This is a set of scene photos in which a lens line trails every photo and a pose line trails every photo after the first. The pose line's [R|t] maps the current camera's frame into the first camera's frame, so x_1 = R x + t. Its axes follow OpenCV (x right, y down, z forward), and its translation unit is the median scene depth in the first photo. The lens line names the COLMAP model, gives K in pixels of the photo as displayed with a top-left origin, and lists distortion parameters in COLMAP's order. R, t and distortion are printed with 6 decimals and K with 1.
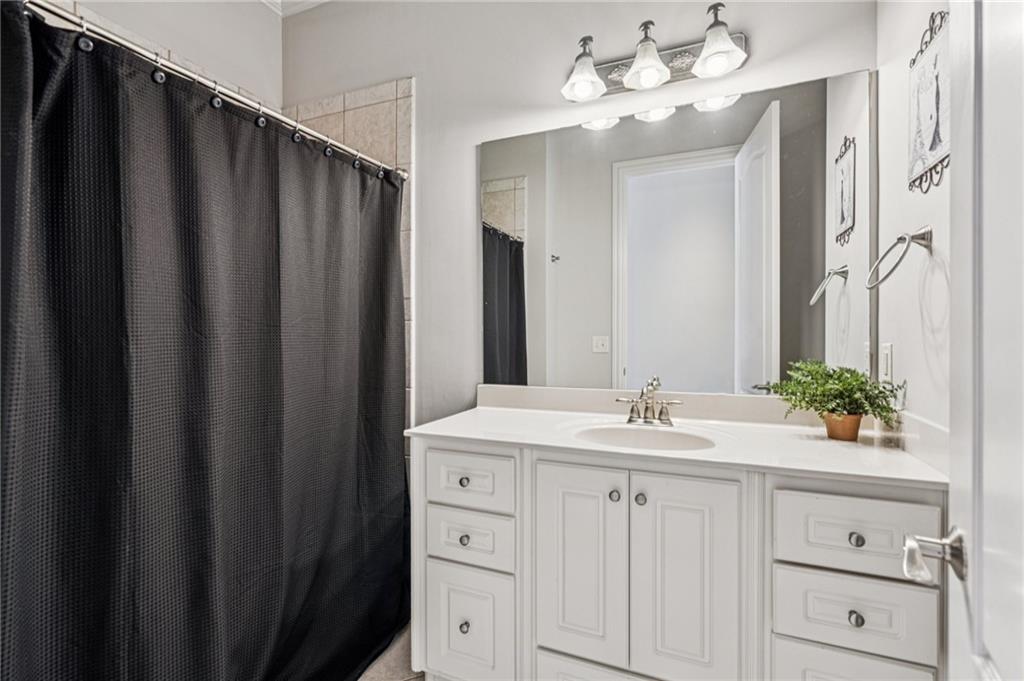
lens RADIAL K [[468.4, 0, 513.5], [0, 468.4, 339.0], [0, 0, 1]] dist [-0.000288, -0.000381]
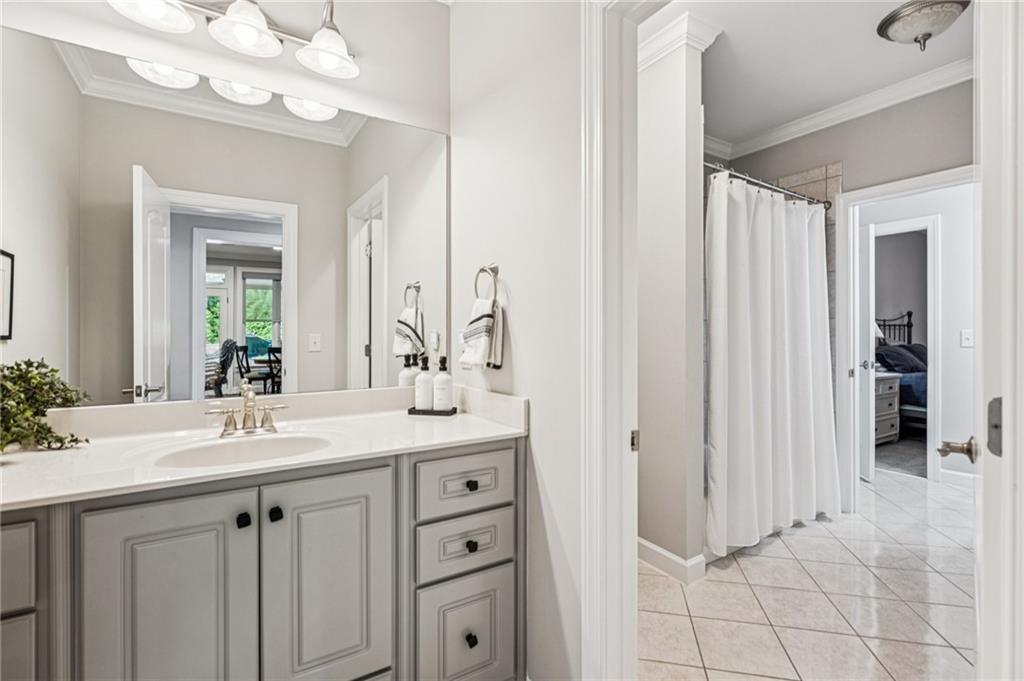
lens RADIAL K [[468.4, 0, 514.0], [0, 468.4, 339.6], [0, 0, 1]] dist [-0.000288, -0.000381]
pose [[0.546196, 0.000926, 0.837657, -0.188087], [0.000379, 0.999999, -0.001353, 0.001200], [-0.837657, 0.001056, 0.546195, 0.086443]]
